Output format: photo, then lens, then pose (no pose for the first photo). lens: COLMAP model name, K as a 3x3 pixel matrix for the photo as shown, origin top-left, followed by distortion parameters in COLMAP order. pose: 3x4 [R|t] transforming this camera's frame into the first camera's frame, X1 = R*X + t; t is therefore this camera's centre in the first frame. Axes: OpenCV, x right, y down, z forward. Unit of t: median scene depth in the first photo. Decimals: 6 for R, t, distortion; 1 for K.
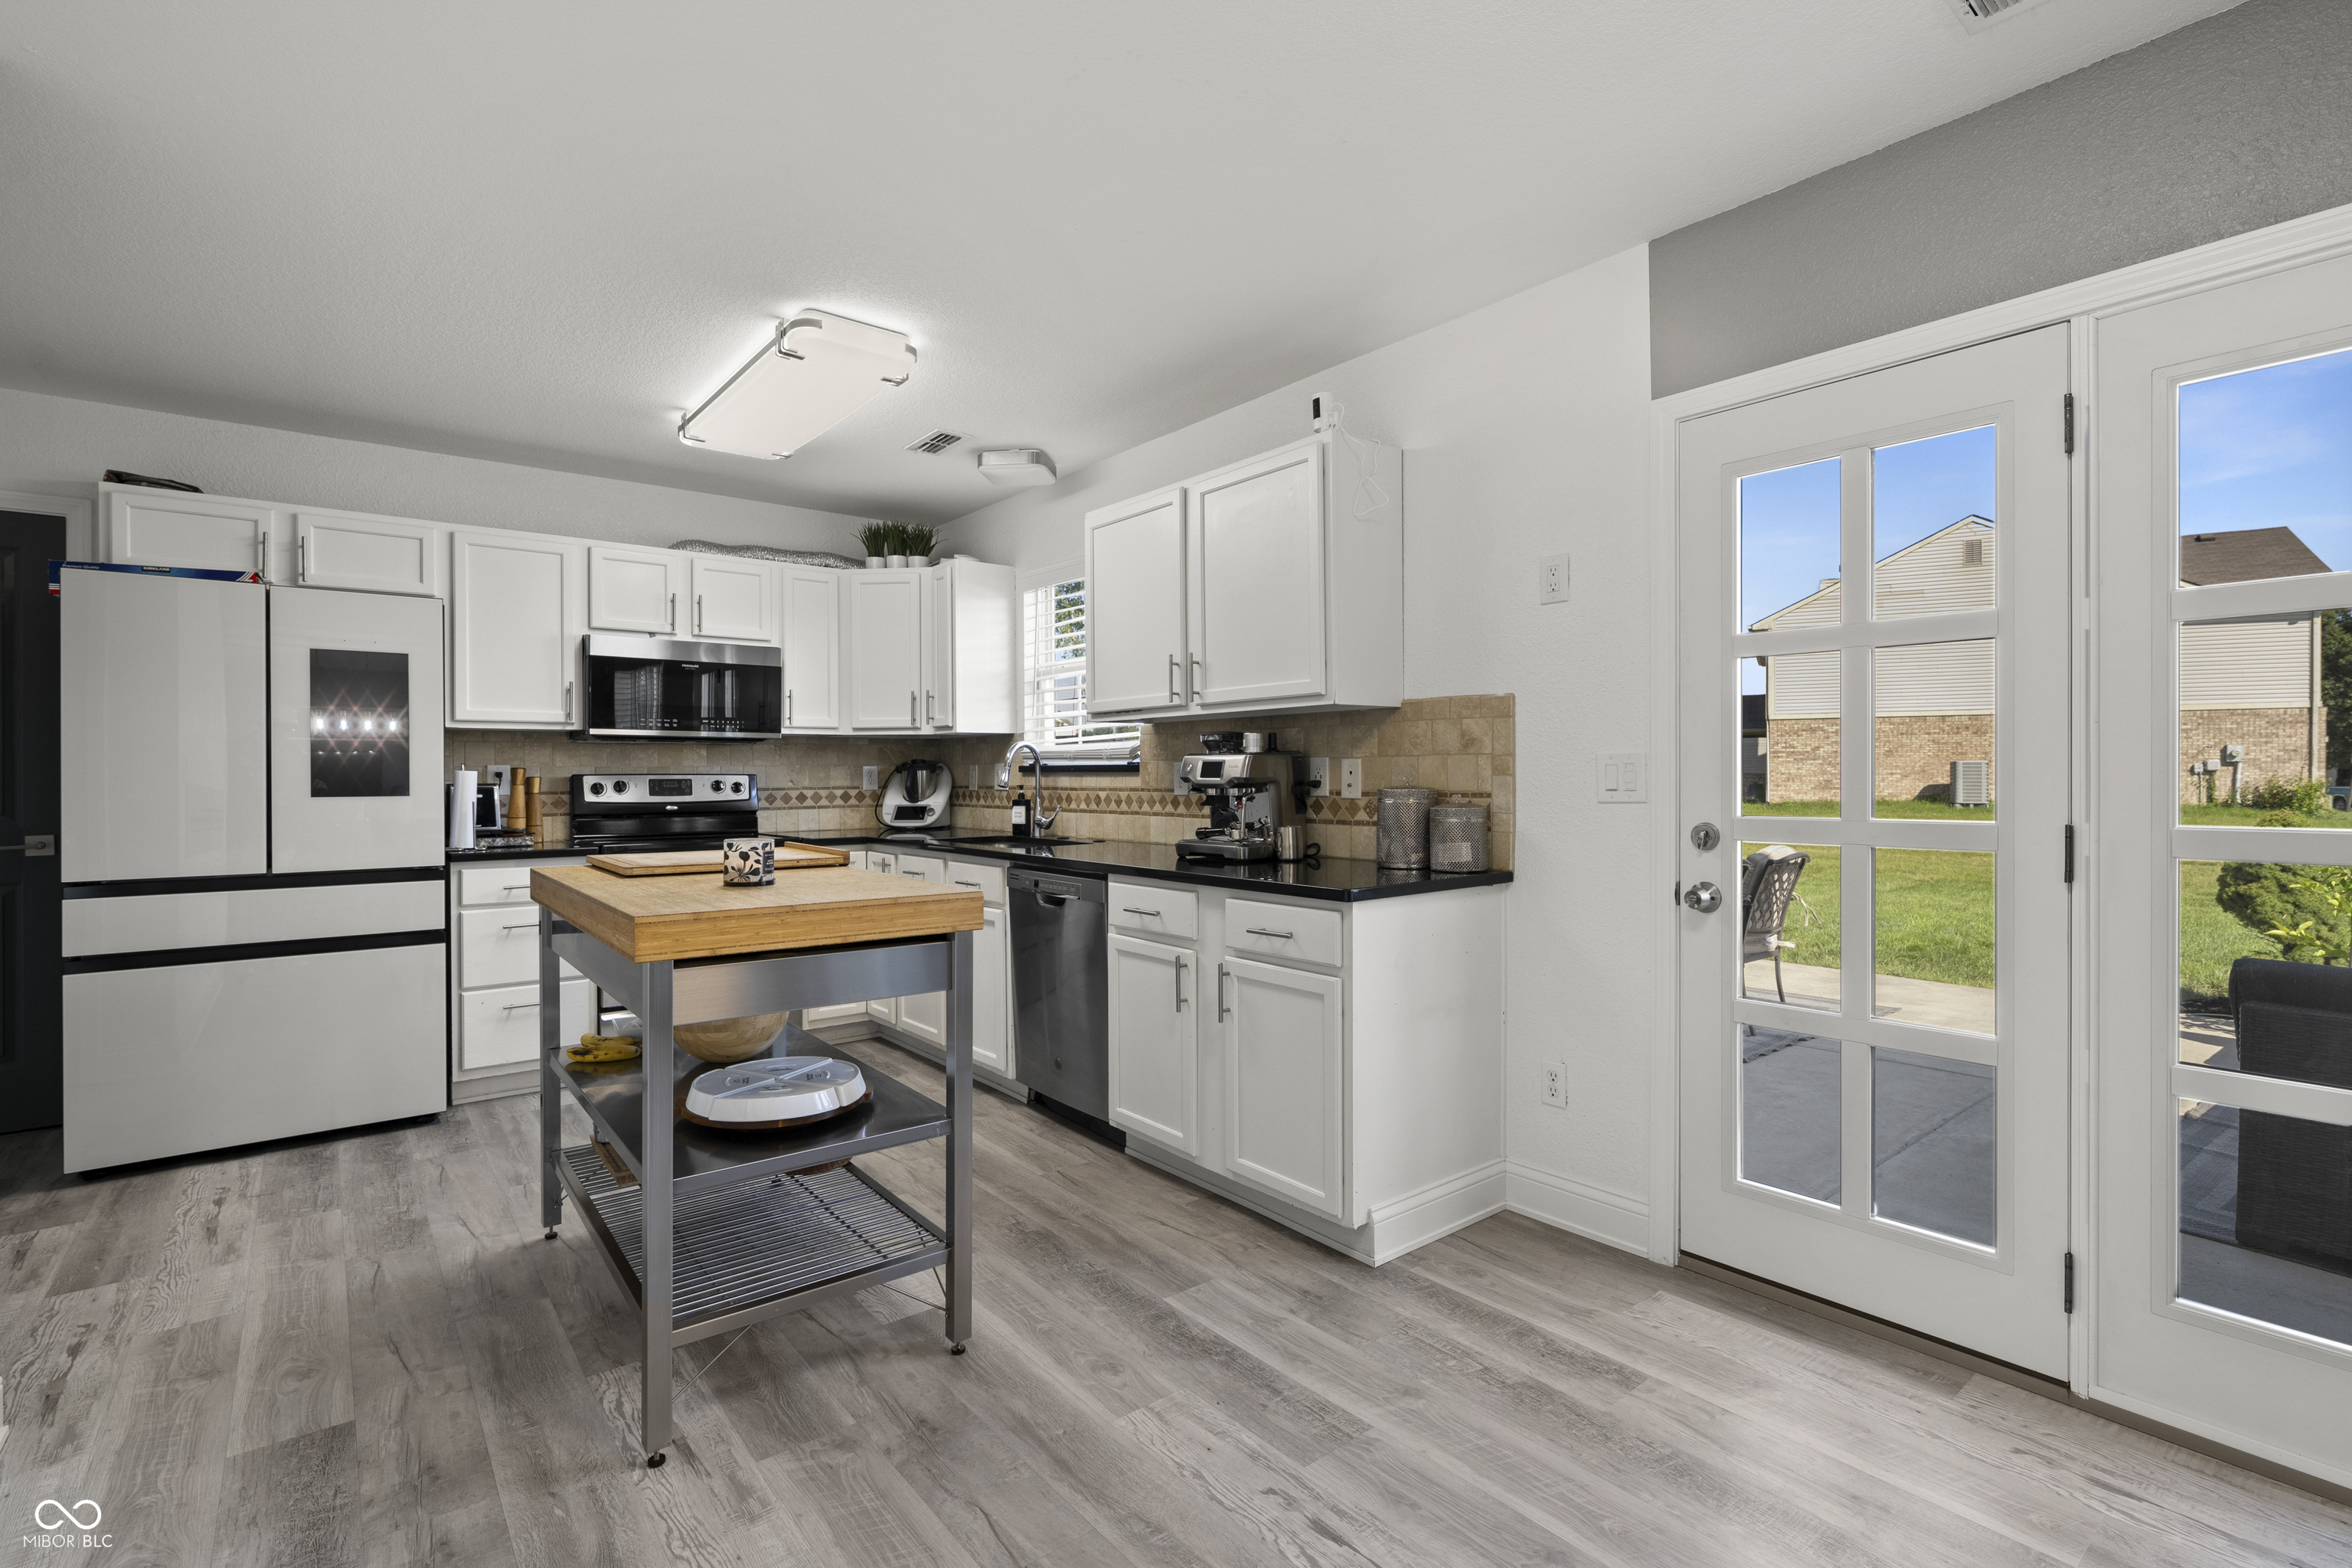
lens RADIAL K [[1078.4, 0, 1179.8], [0, 1078.4, 777.3], [0, 0, 1]] dist [0.000572, -0.000035]
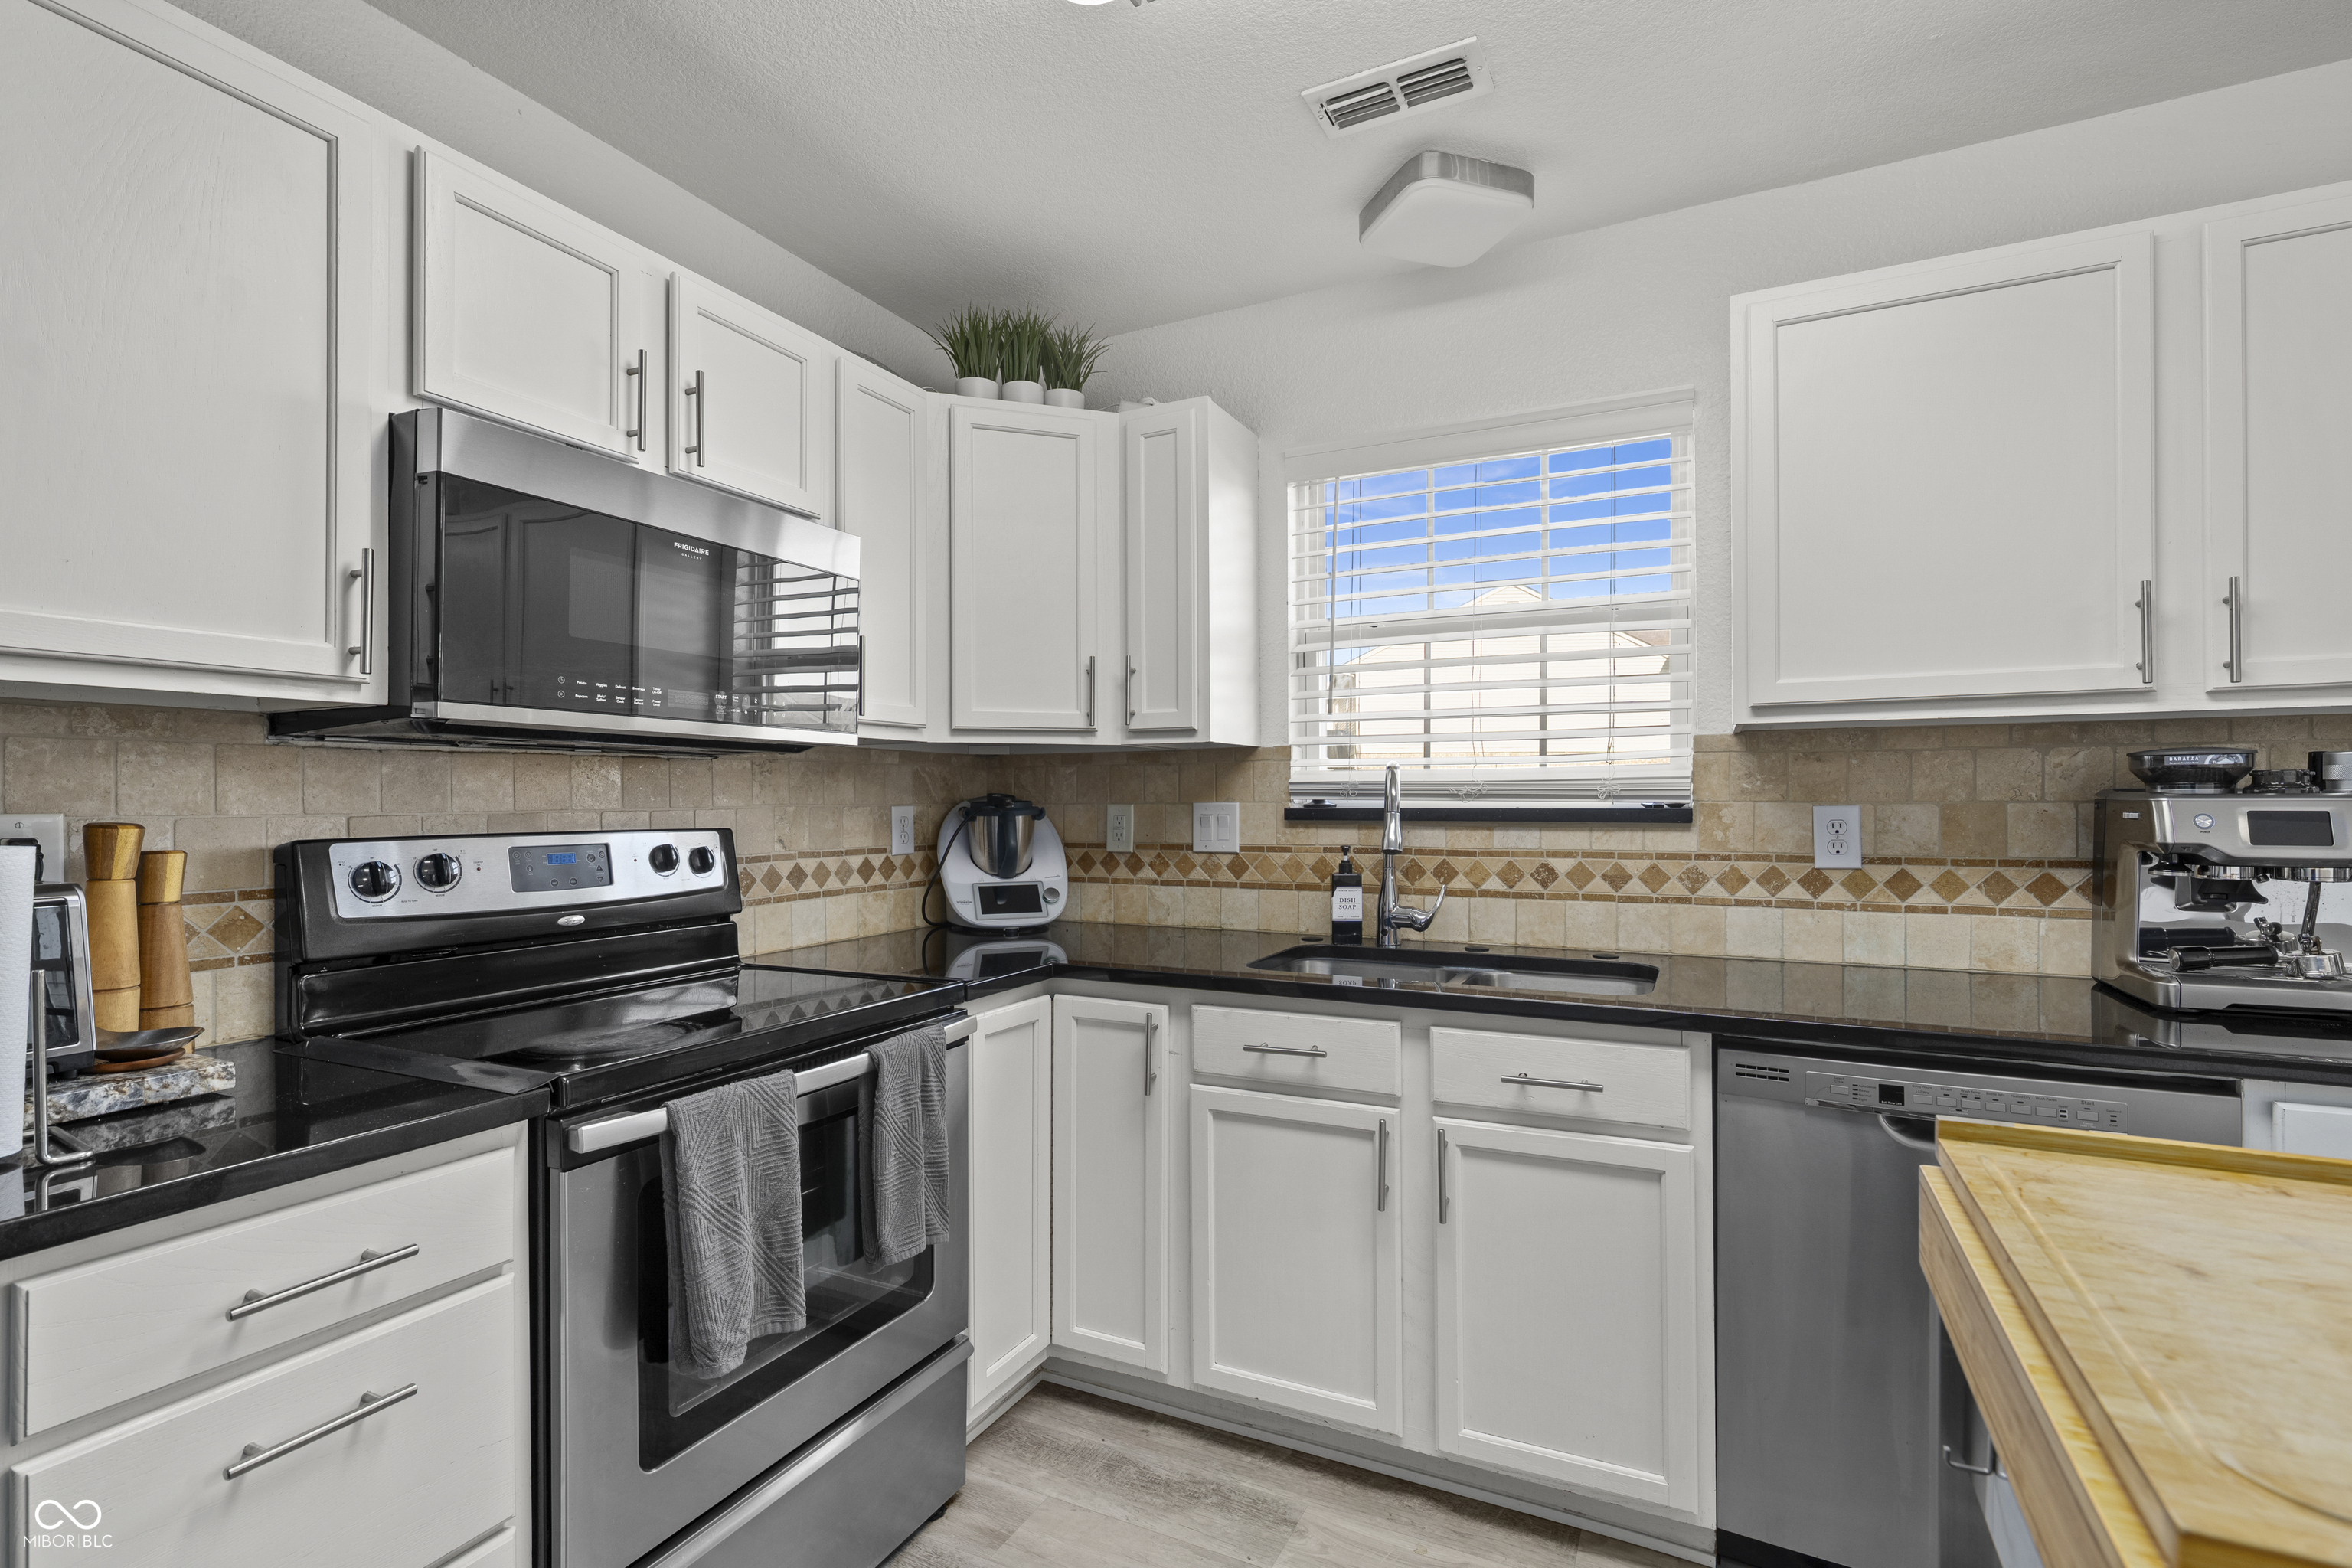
lens RADIAL K [[1090.6, 0, 1176.1], [0, 1090.6, 795.6], [0, 0, 1]] dist [0.000882, 0.000029]
pose [[0.907760, 0.001966, 0.419484, -0.487139], [0.001356, 0.999970, -0.007622, -0.014410], [-0.419487, 0.007488, 0.907731, 0.616476]]
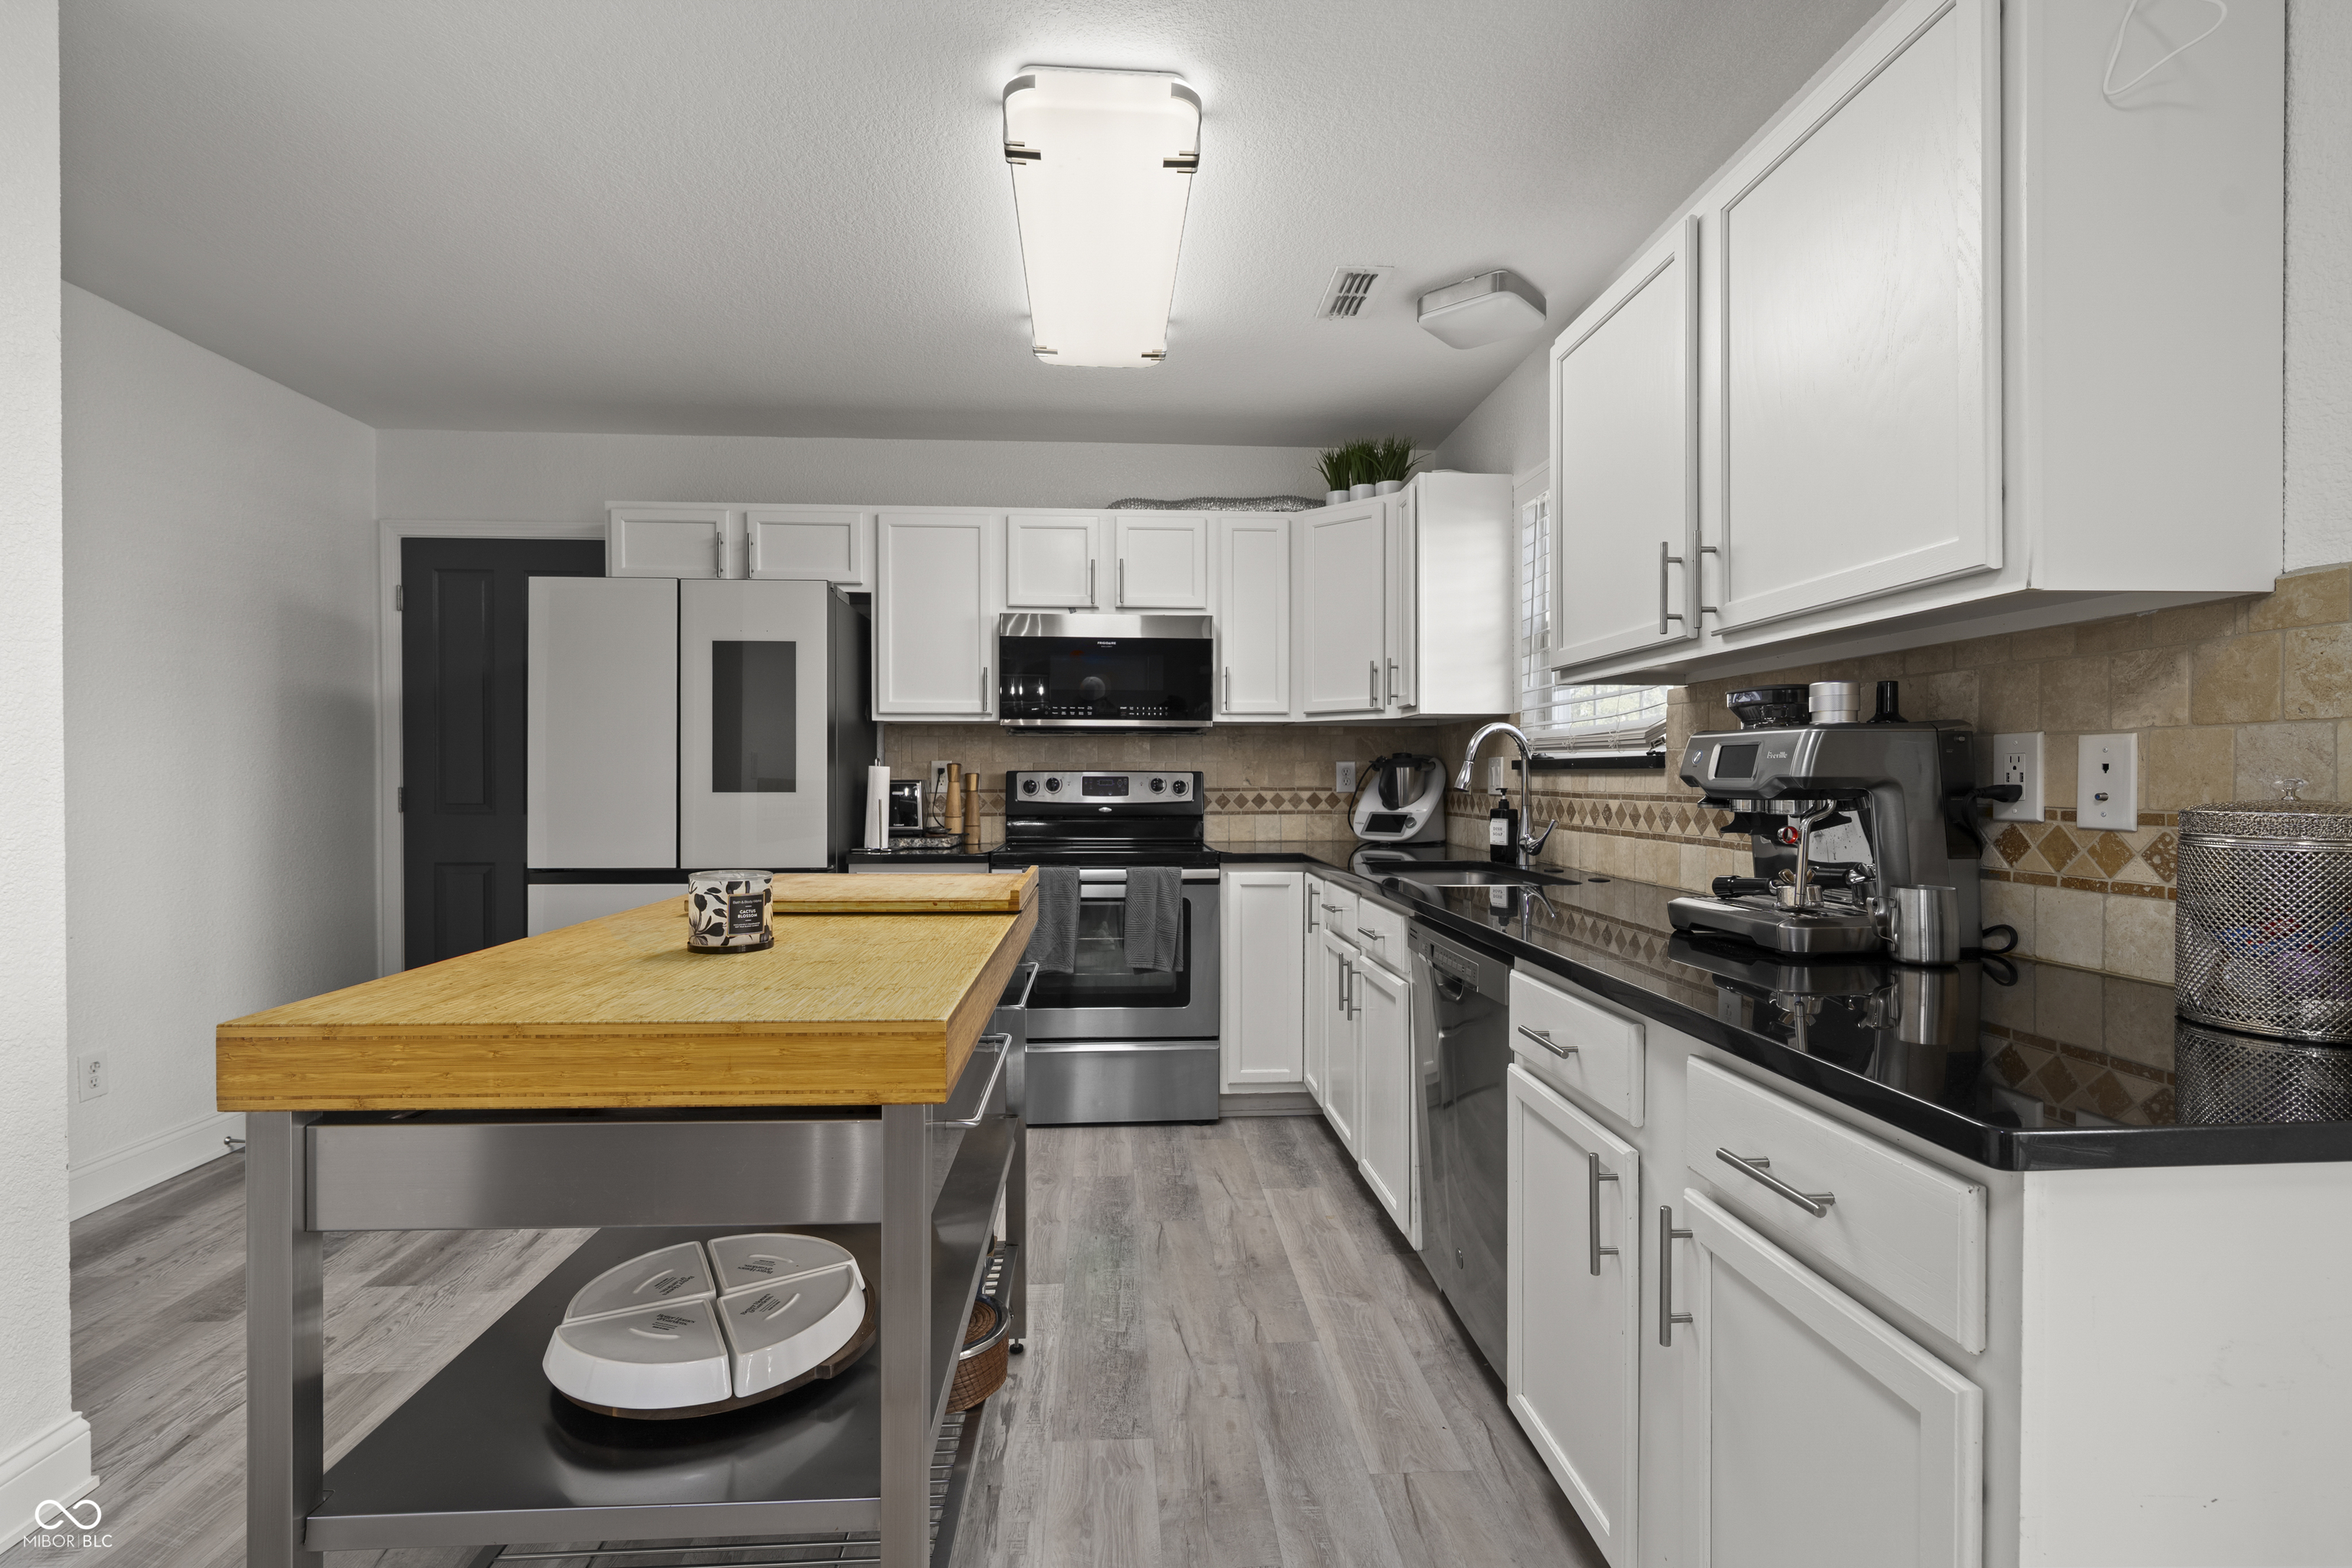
lens RADIAL K [[1077.9, 0, 1176.0], [0, 1077.9, 784.0], [0, 0, 1]] dist [-0.000779, 0.000061]
pose [[0.818169, 0.009112, -0.574905, 0.082494], [-0.006053, 0.999956, 0.007235, 0.001111], [0.574945, -0.002440, 0.818188, 0.358780]]
